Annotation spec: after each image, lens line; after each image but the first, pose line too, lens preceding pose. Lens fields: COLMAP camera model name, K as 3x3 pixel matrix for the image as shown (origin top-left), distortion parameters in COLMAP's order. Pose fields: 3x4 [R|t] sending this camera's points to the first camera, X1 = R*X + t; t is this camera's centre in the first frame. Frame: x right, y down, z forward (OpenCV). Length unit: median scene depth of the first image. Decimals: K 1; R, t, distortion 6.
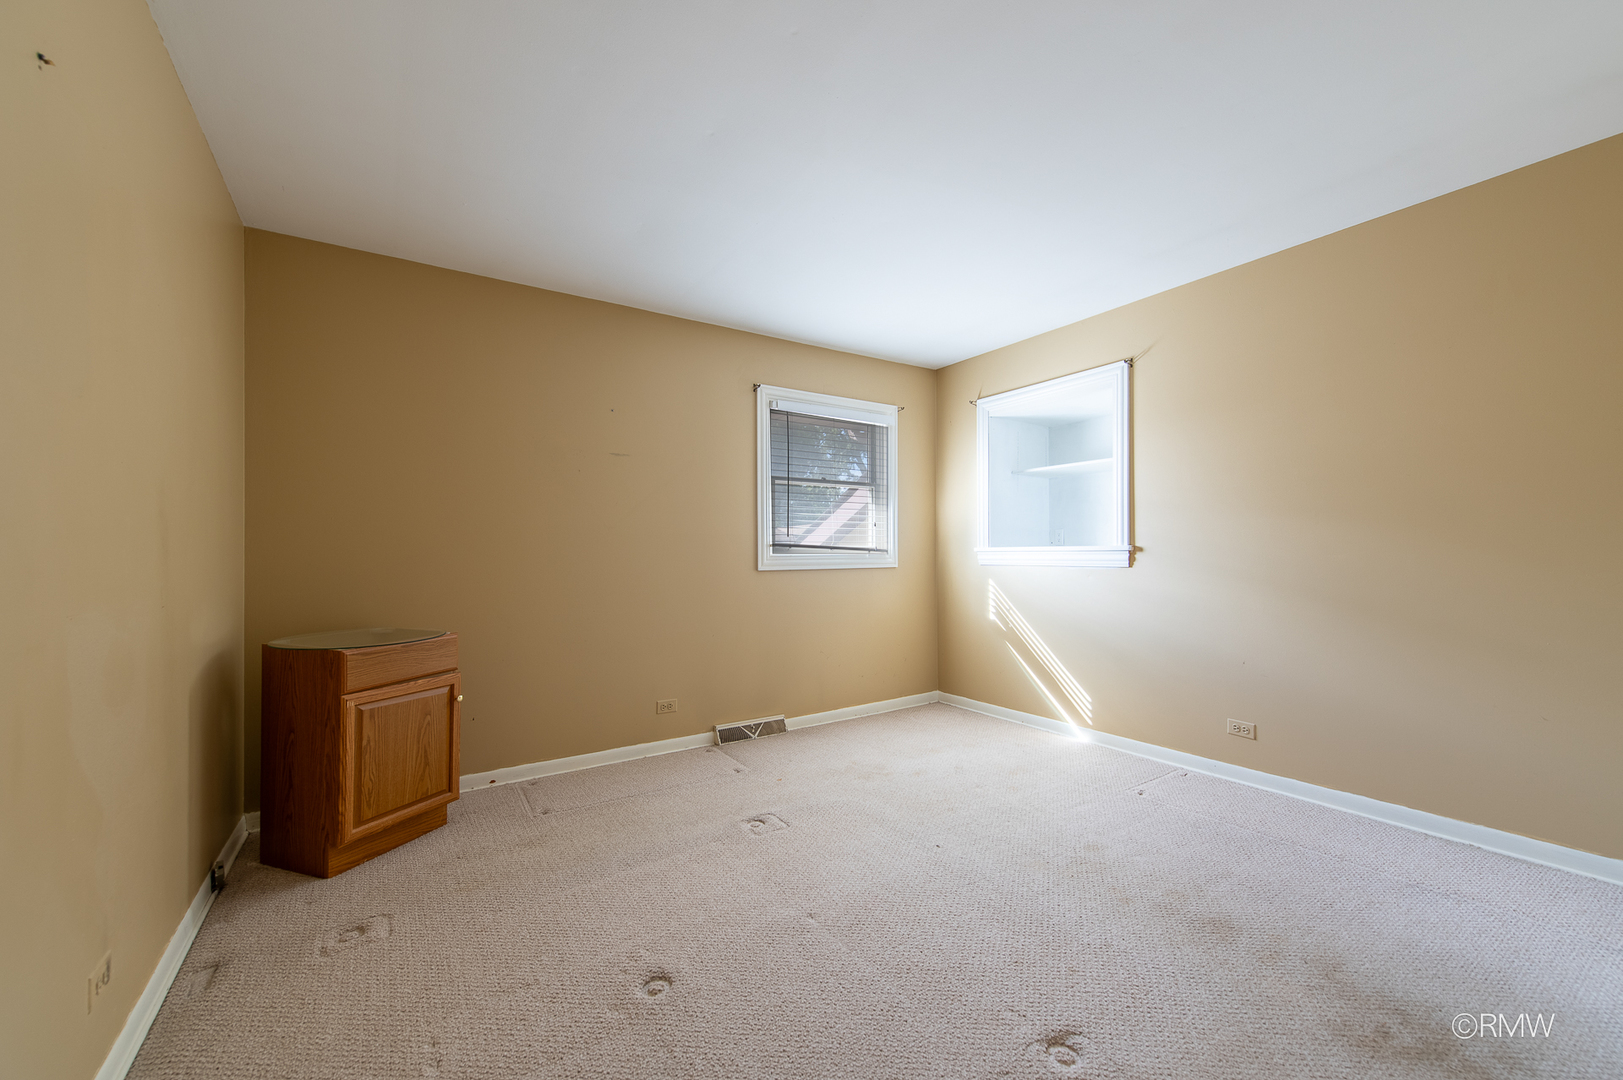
lens RADIAL K [[653.6, 0, 812.9], [0, 653.6, 554.7], [0, 0, 1]] dist [0.021183, -0.000178]
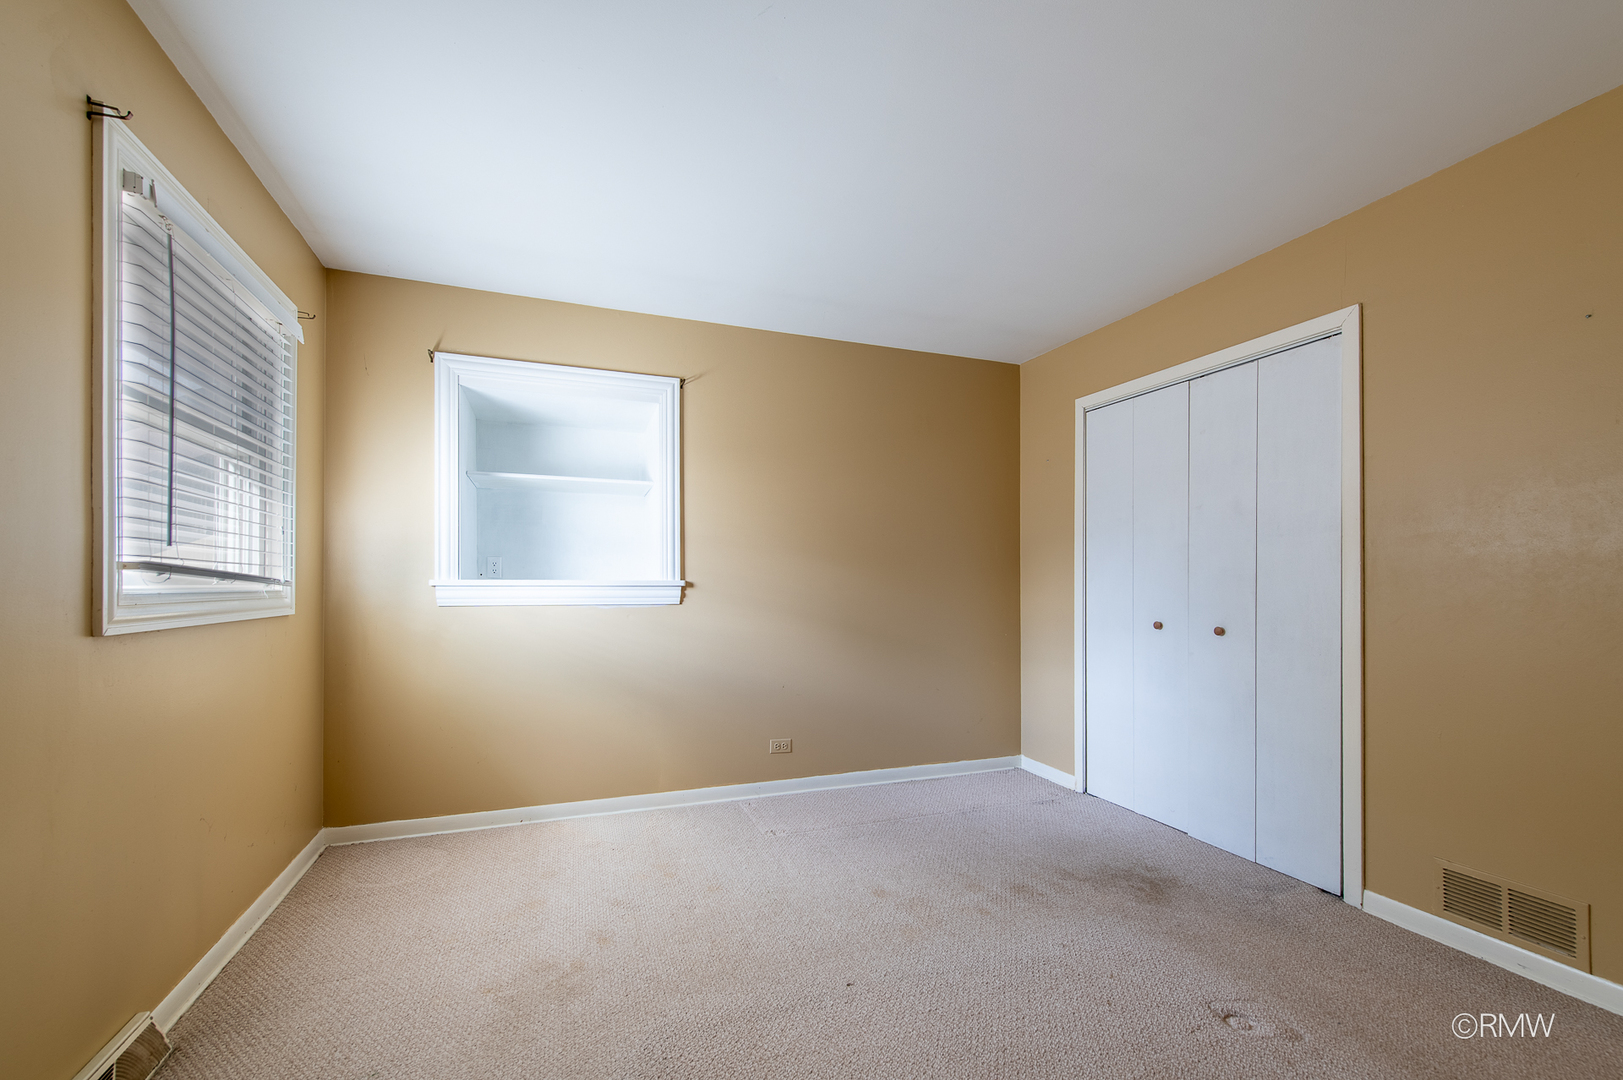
lens RADIAL K [[653.6, 0, 871.0], [0, 653.6, 580.8], [0, 0, 1]] dist [0.021183, -0.000178]
pose [[0.222262, 0.010592, 0.974929, -0.355822], [-0.003731, 0.999943, -0.010013, -0.005432], [-0.974980, -0.001412, 0.222289, 0.533706]]
